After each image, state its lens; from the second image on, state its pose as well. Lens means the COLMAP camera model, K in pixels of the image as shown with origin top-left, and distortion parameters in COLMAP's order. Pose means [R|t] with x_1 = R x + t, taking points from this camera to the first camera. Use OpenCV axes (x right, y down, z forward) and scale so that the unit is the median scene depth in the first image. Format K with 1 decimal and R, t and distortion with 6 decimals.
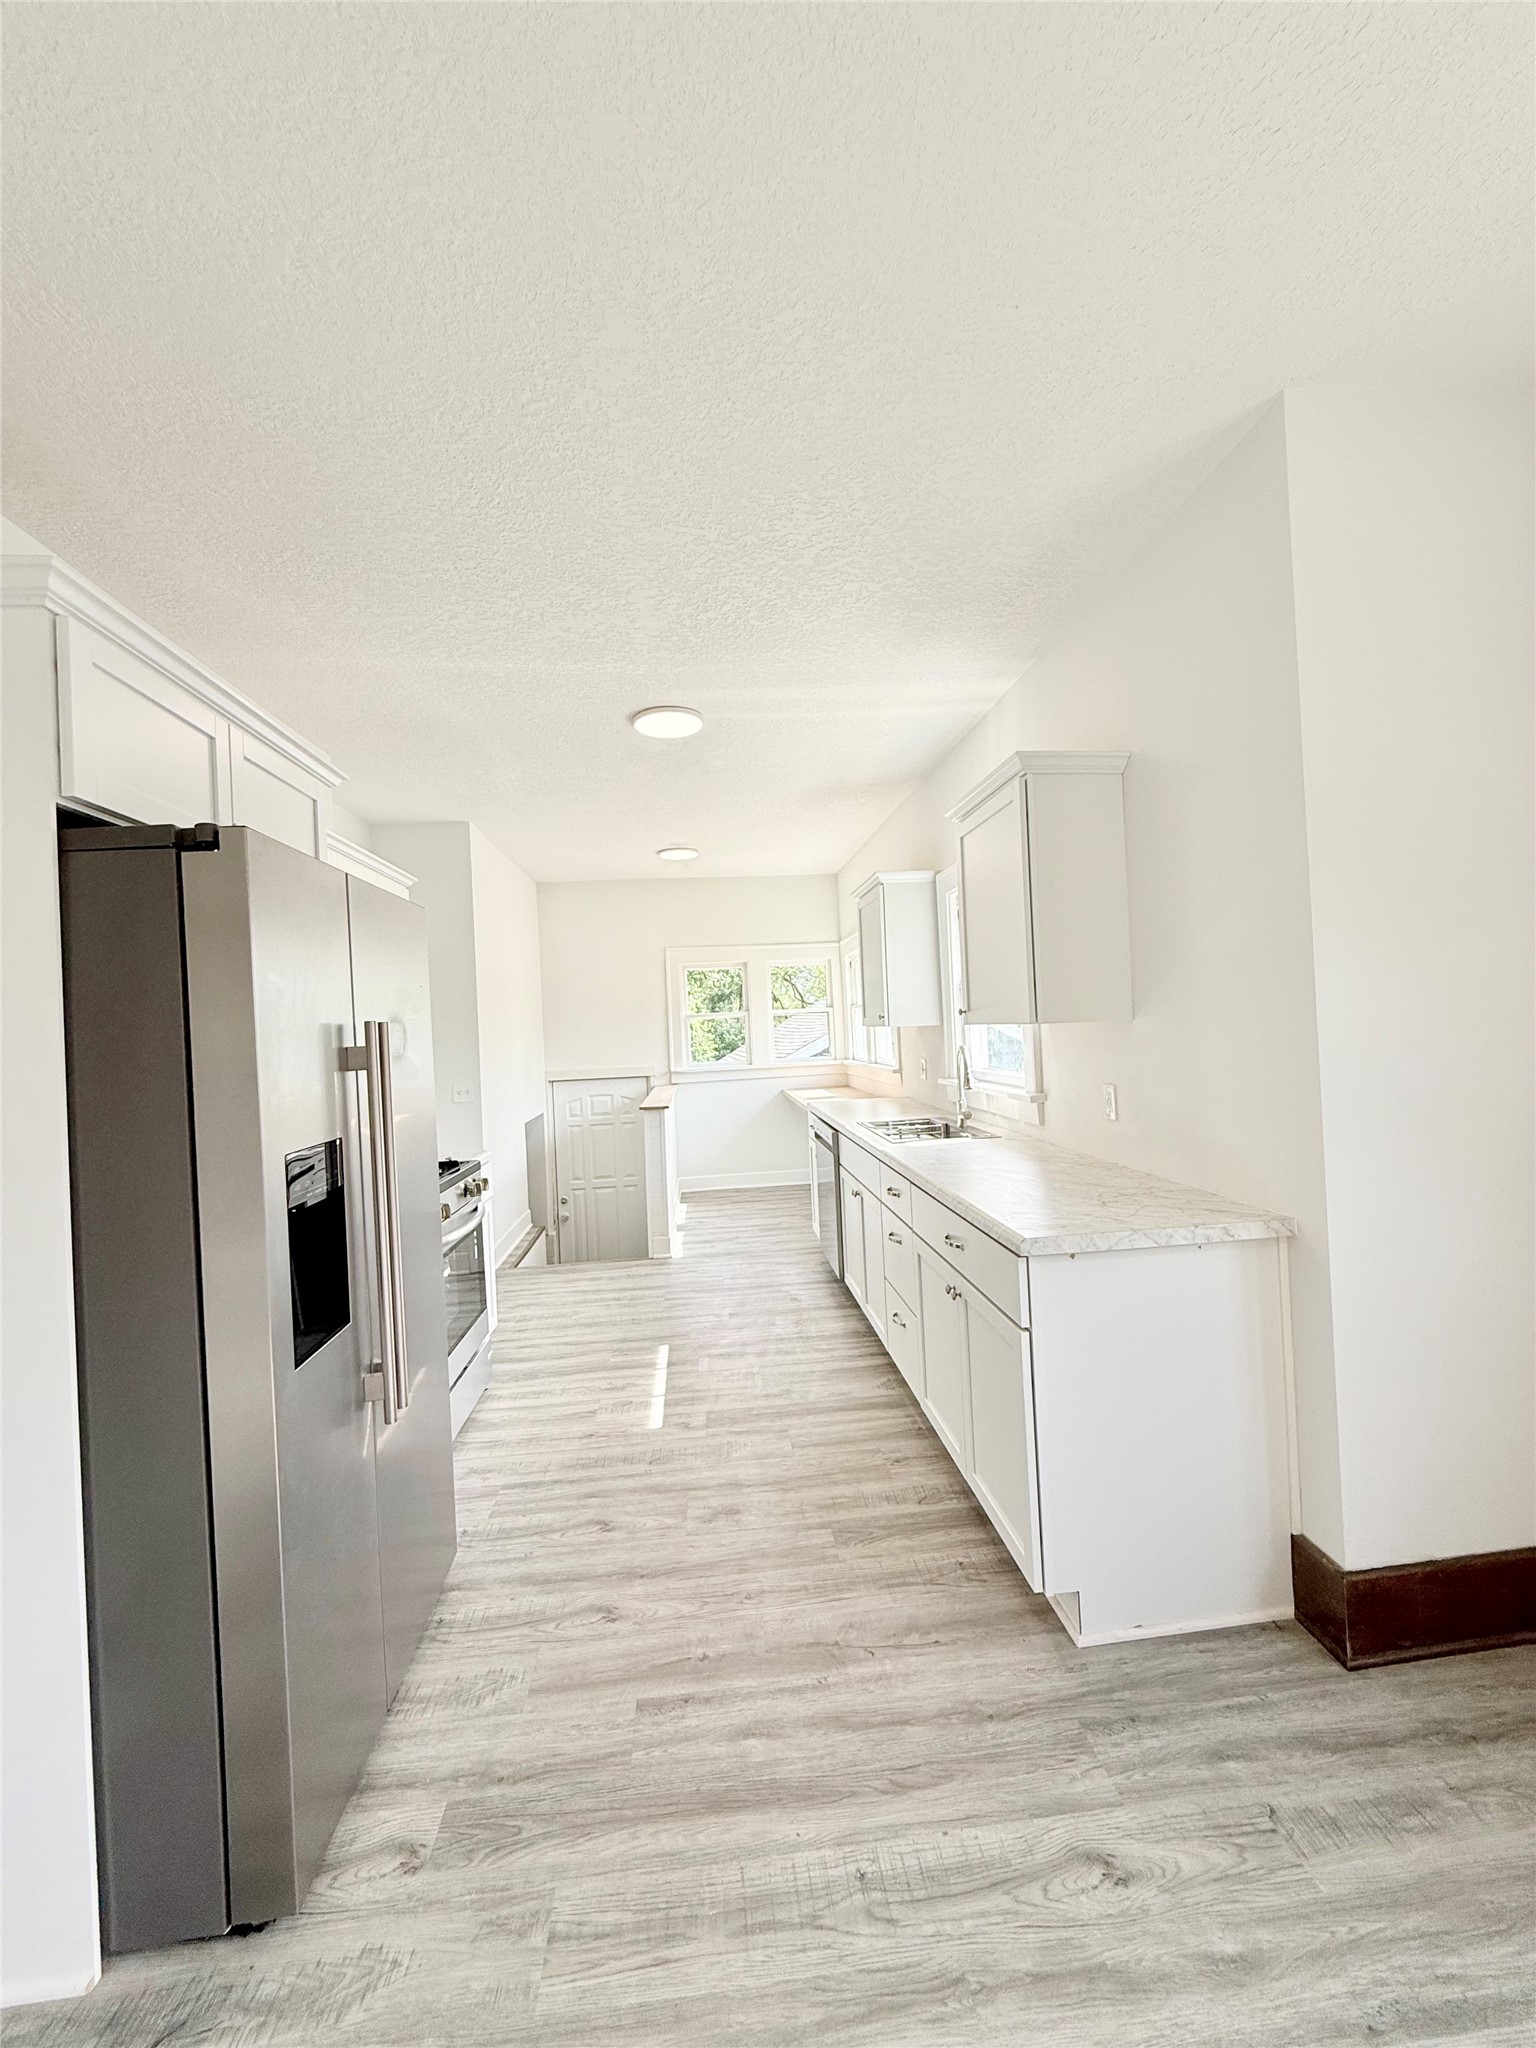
lens RADIAL K [[816.2, 0, 762.8], [0, 816.2, 1020.2], [0, 0, 1]] dist [0.000285, 0.000568]
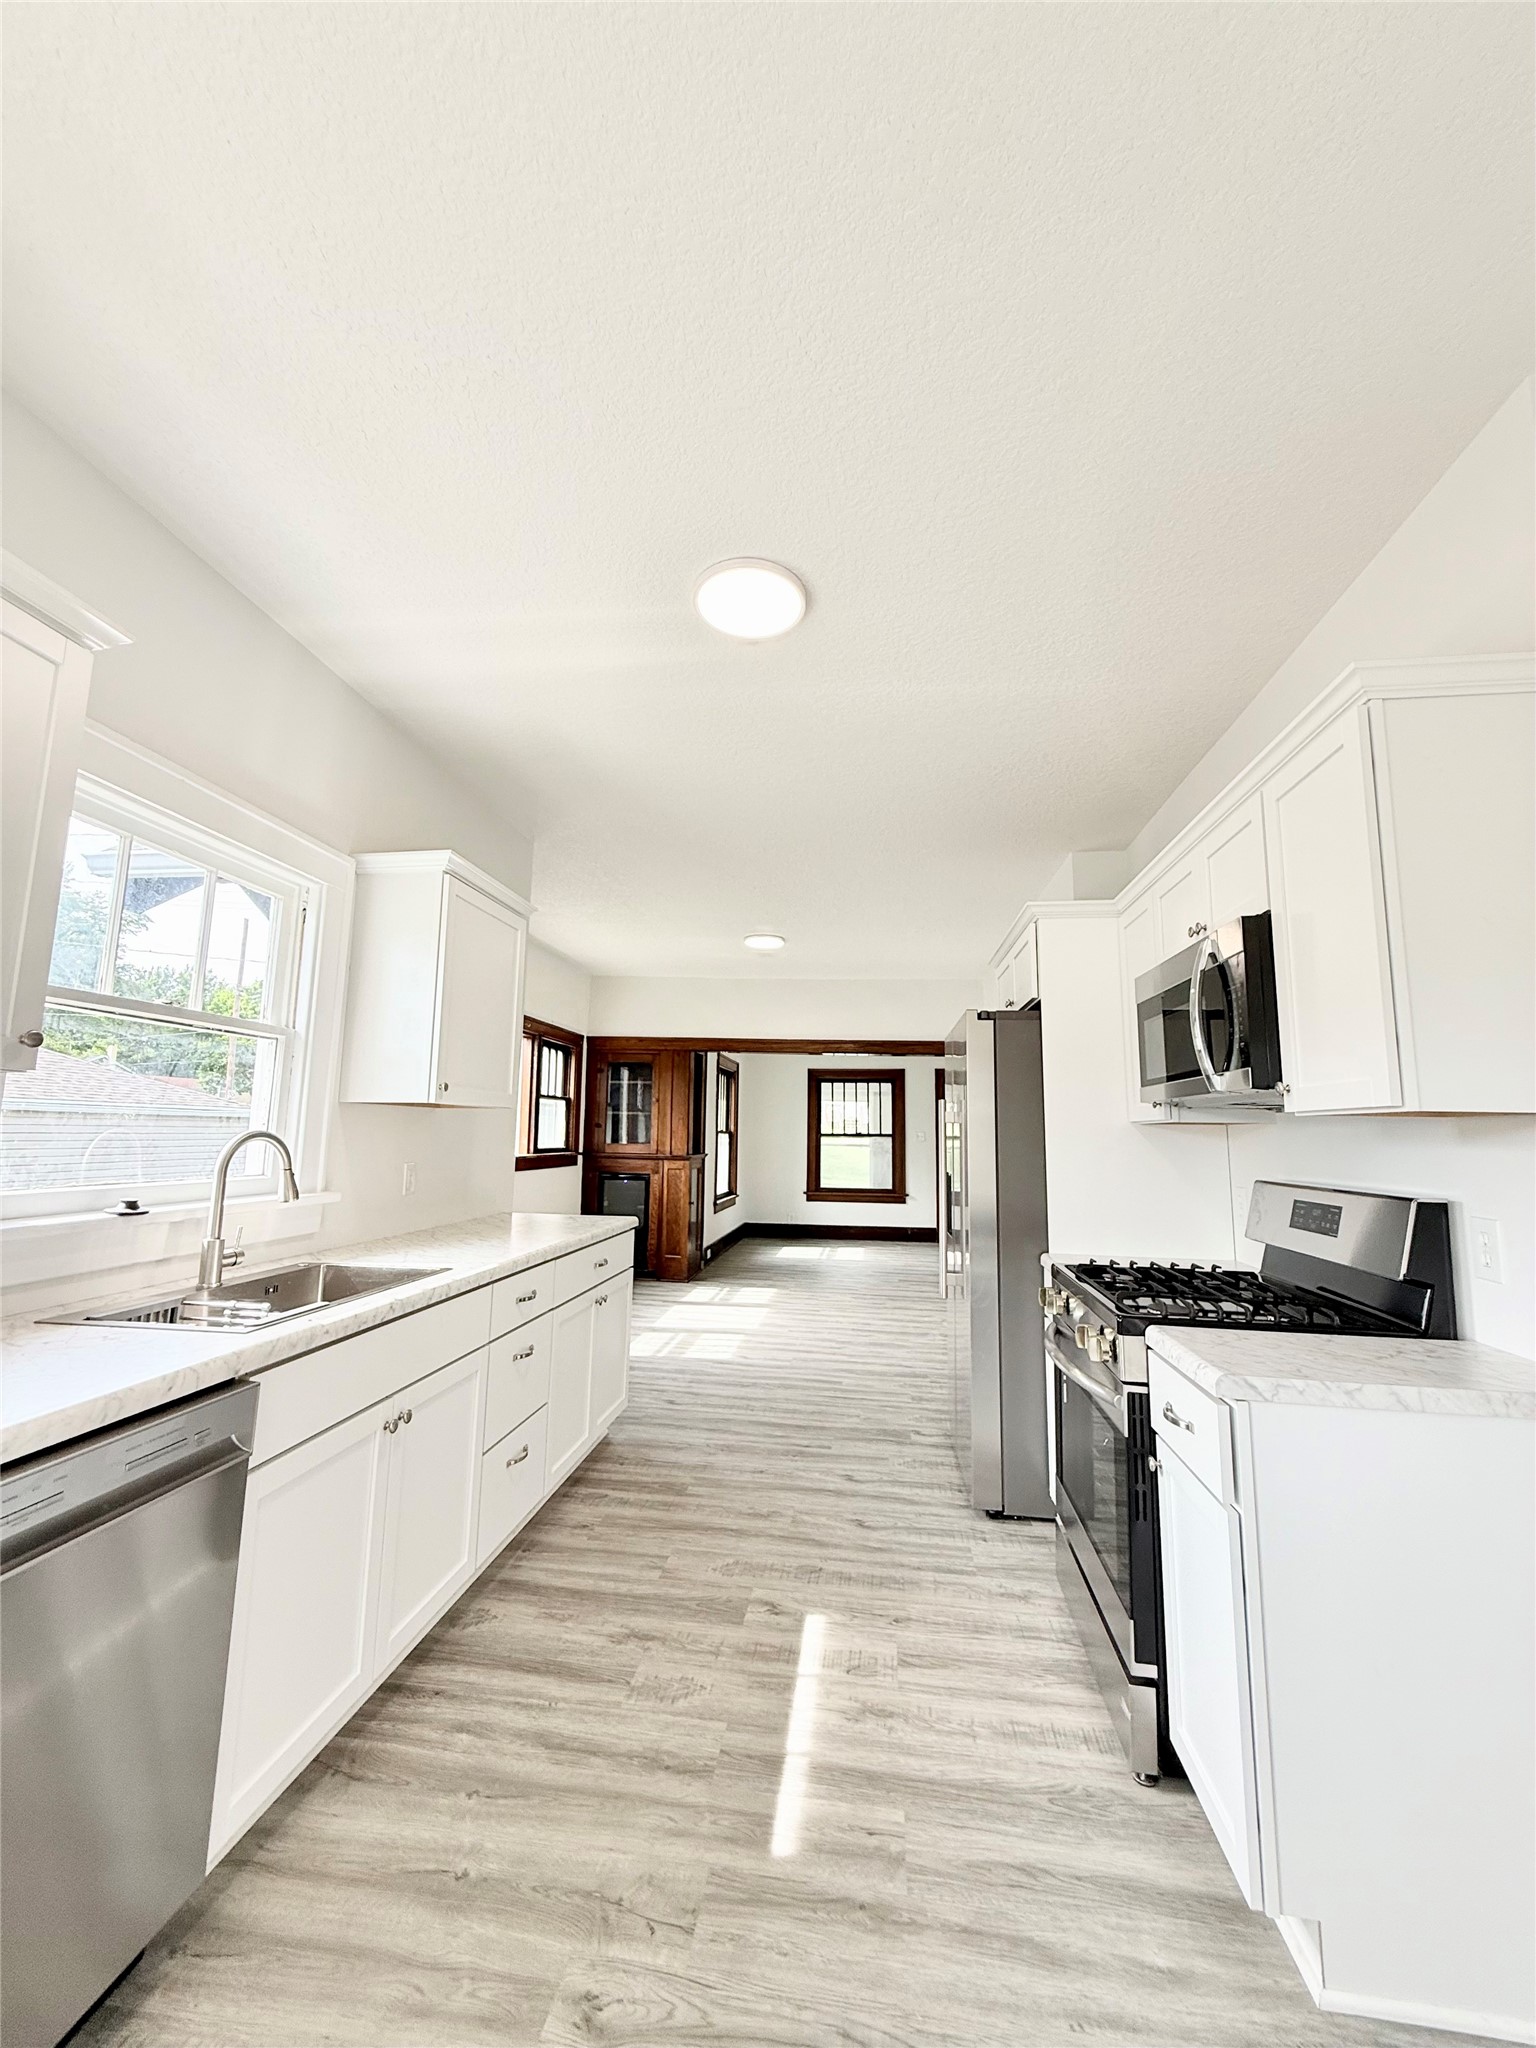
lens RADIAL K [[816.2, 0, 769.0], [0, 816.2, 1027.1], [0, 0, 1]] dist [0.000285, 0.000568]
pose [[-0.976584, 0.057382, 0.207341, -0.267488], [0.026822, 0.988728, -0.147302, 0.062257], [-0.213456, -0.138292, -0.967115, 1.736649]]
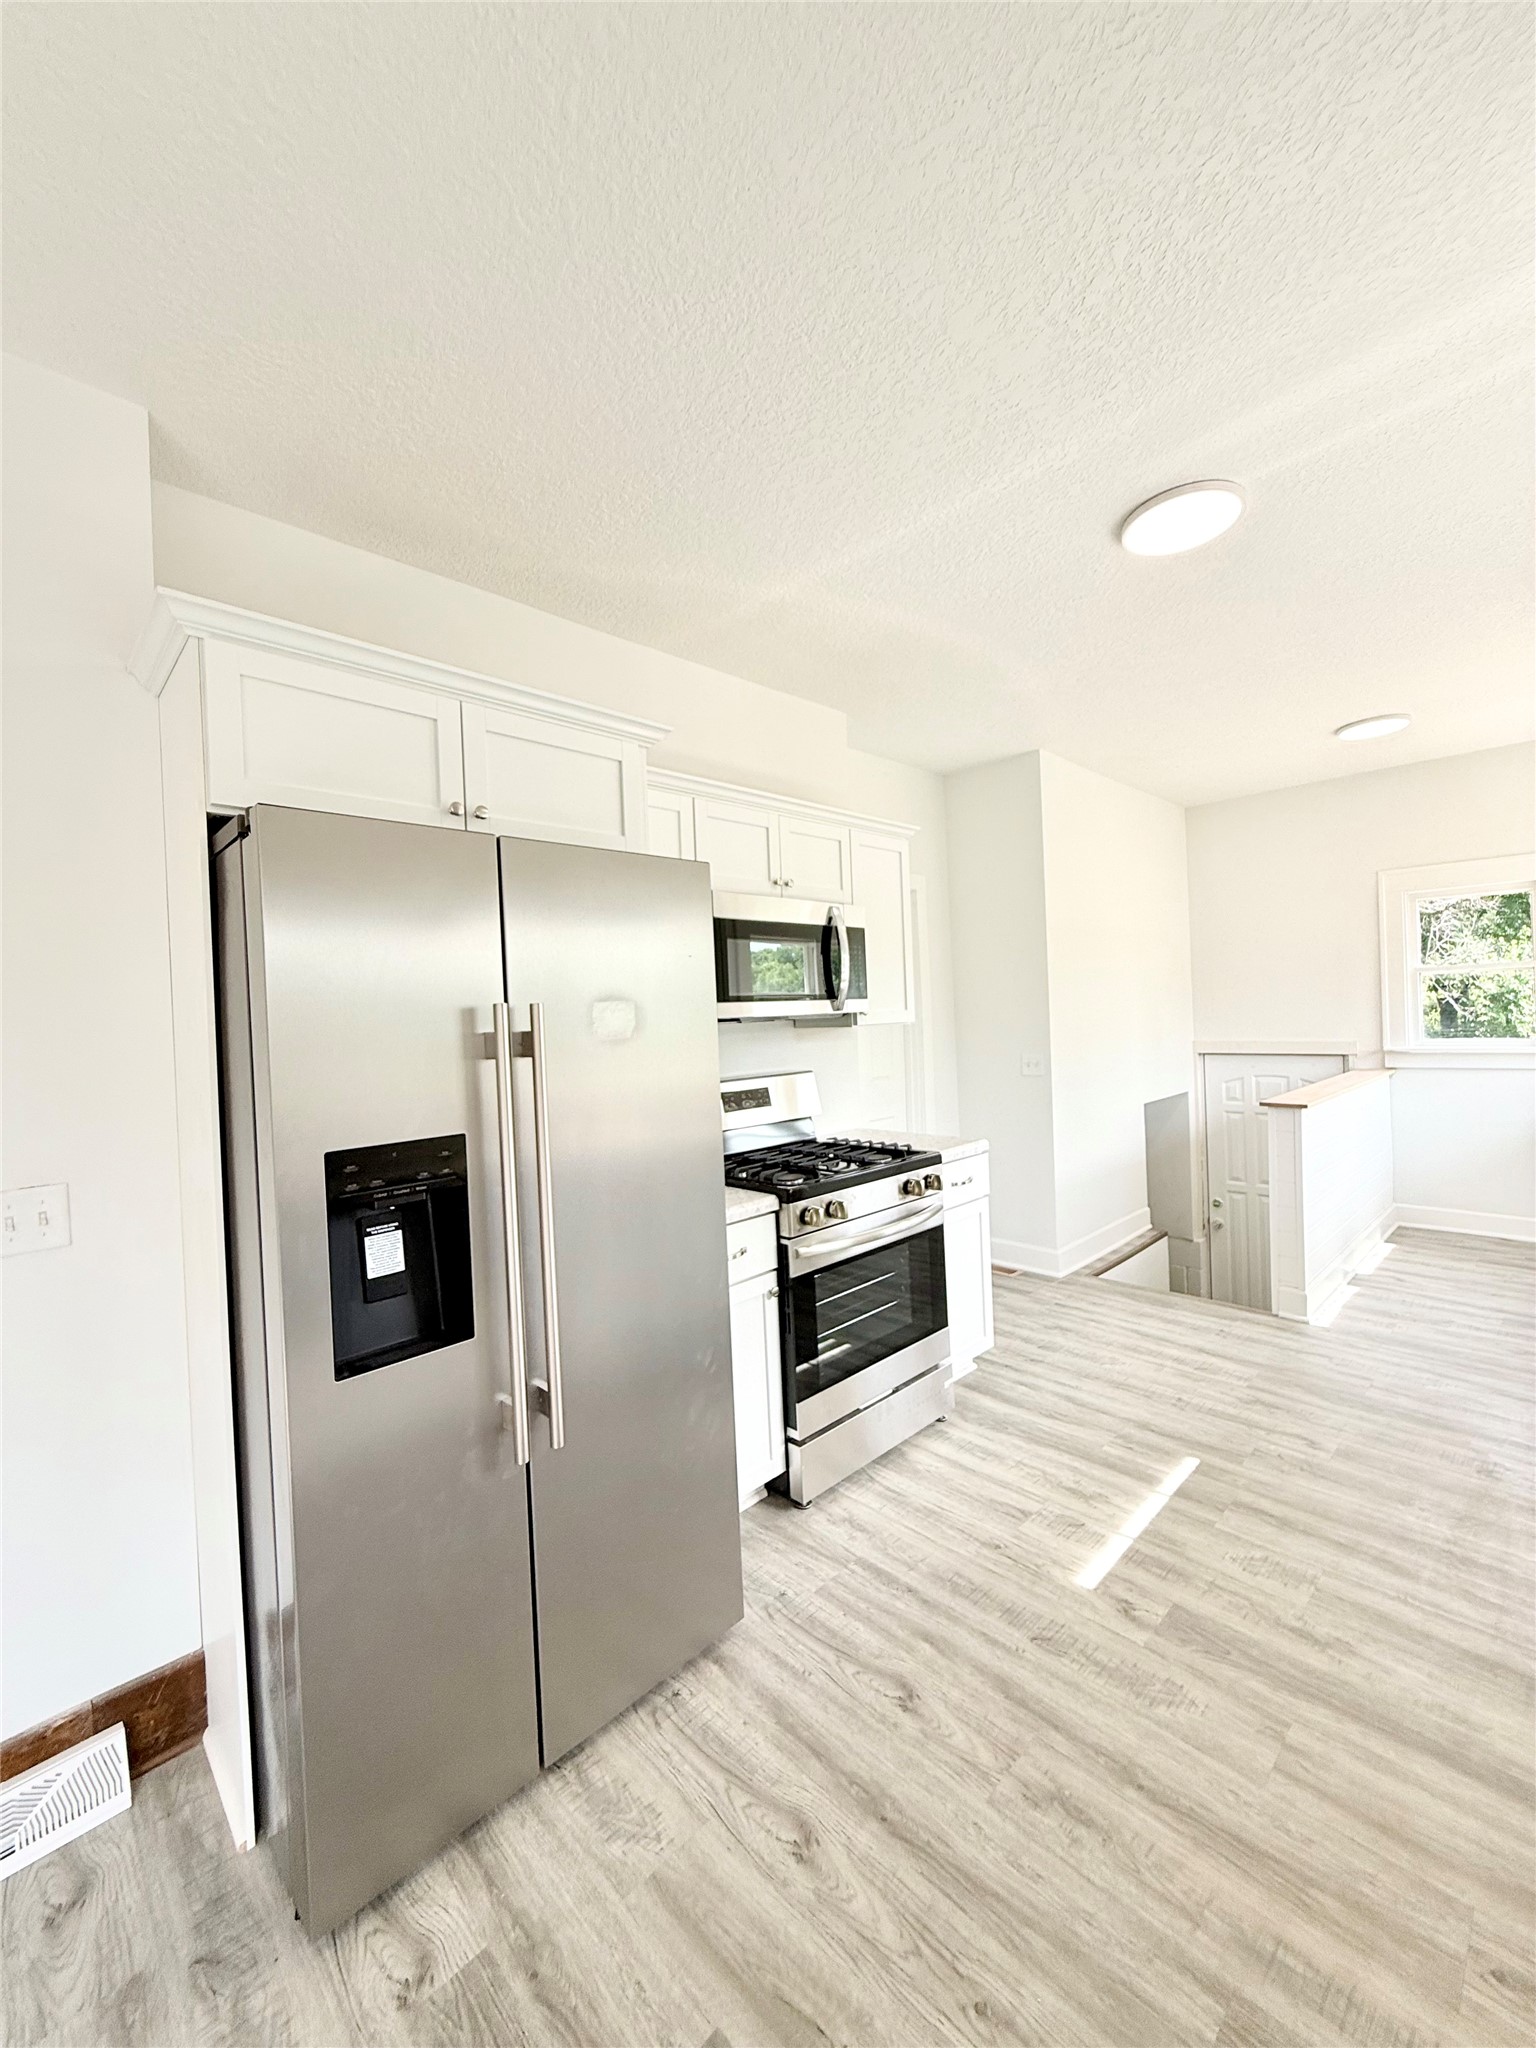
lens RADIAL K [[816.2, 0, 769.4], [0, 816.2, 1024.2], [0, 0, 1]] dist [0.000285, 0.000568]
pose [[0.637306, 0.033013, -0.769903, 0.202361], [0.014454, 0.998394, 0.054775, -0.011366], [0.770475, -0.046037, 0.635805, 0.364605]]
